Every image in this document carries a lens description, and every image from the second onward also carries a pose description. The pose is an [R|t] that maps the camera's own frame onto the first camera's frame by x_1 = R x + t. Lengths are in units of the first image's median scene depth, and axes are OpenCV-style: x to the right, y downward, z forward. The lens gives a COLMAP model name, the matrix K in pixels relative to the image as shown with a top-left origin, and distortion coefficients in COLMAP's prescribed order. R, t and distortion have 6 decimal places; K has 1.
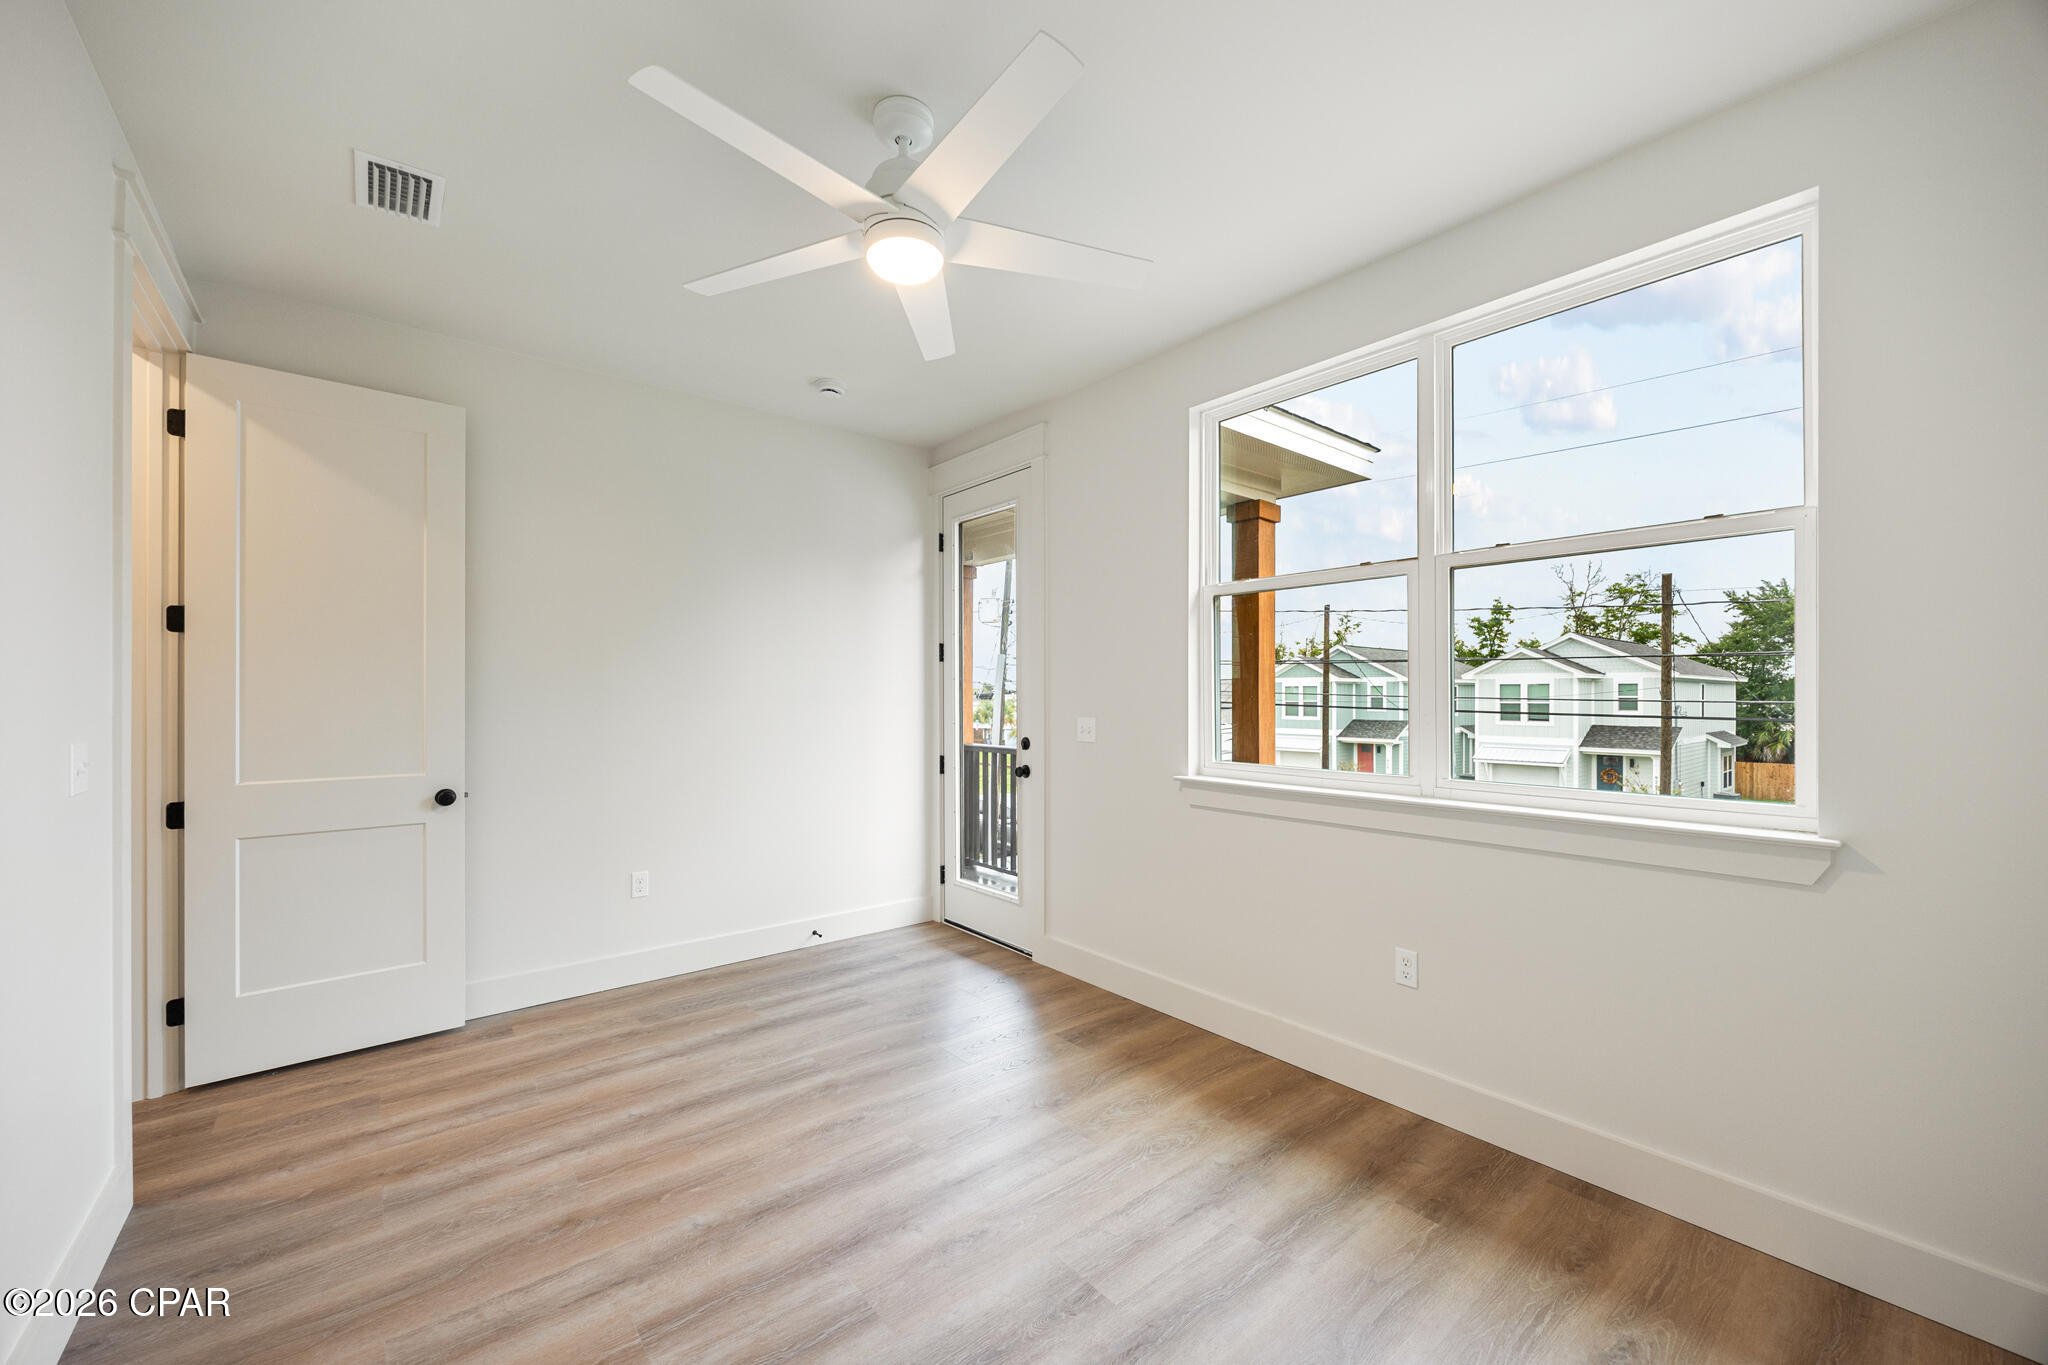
lens RADIAL K [[789.6, 0, 1026.6], [0, 789.6, 685.5], [0, 0, 1]] dist [-0.003111, 0.000012]
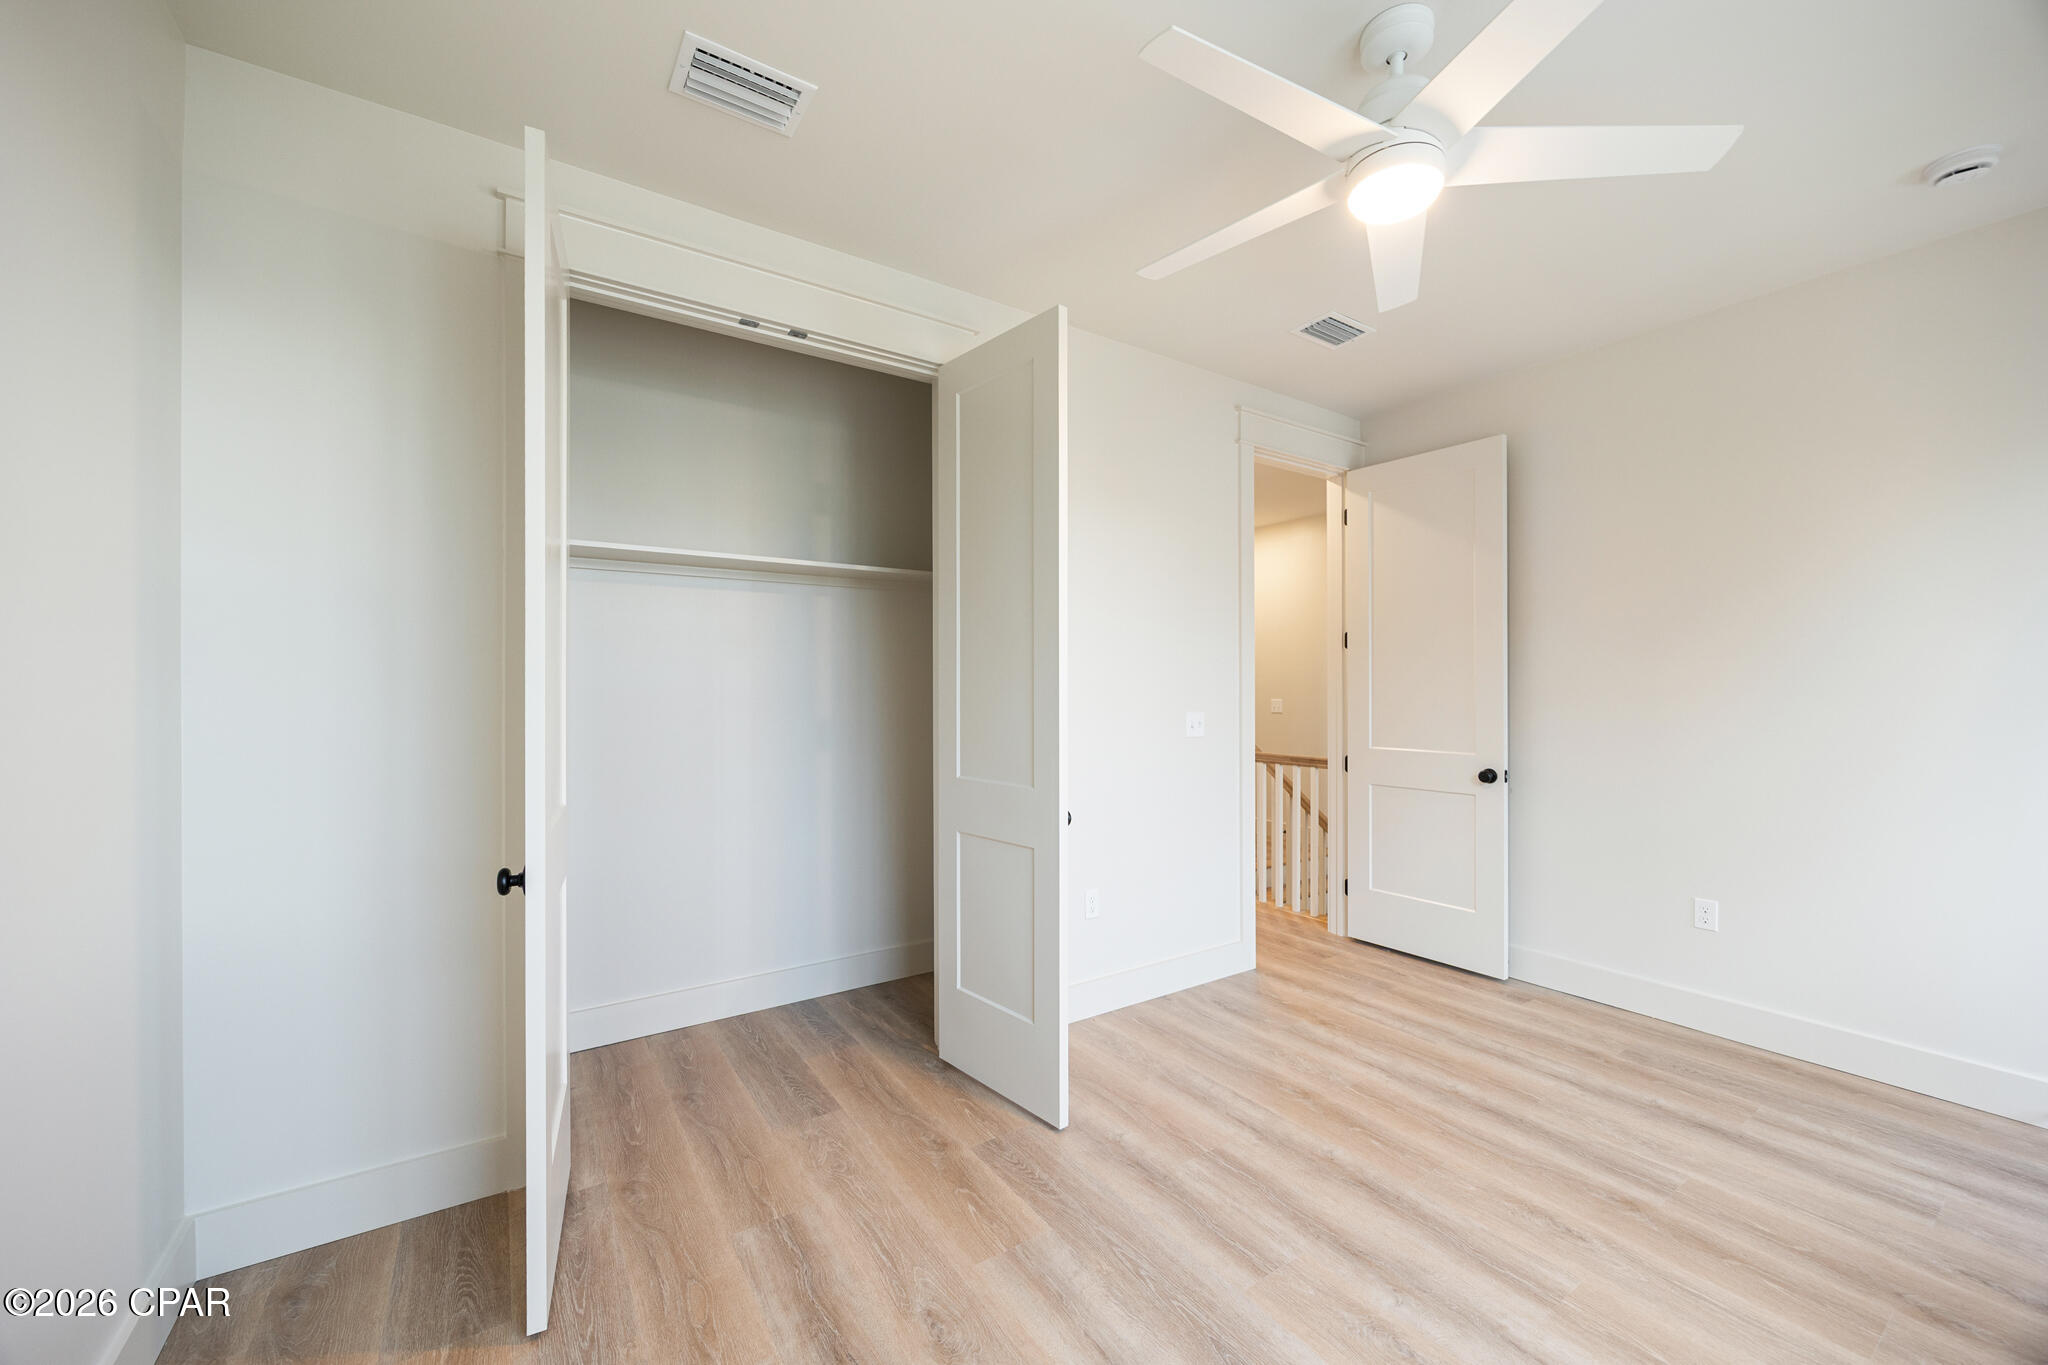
lens RADIAL K [[789.6, 0, 1026.6], [0, 789.6, 685.5], [0, 0, 1]] dist [-0.003111, 0.000012]
pose [[-0.095757, -0.002154, -0.995402, 0.570428], [0.009933, 0.999946, -0.003119, 0.005602], [0.995355, -0.010186, -0.095730, 0.506302]]
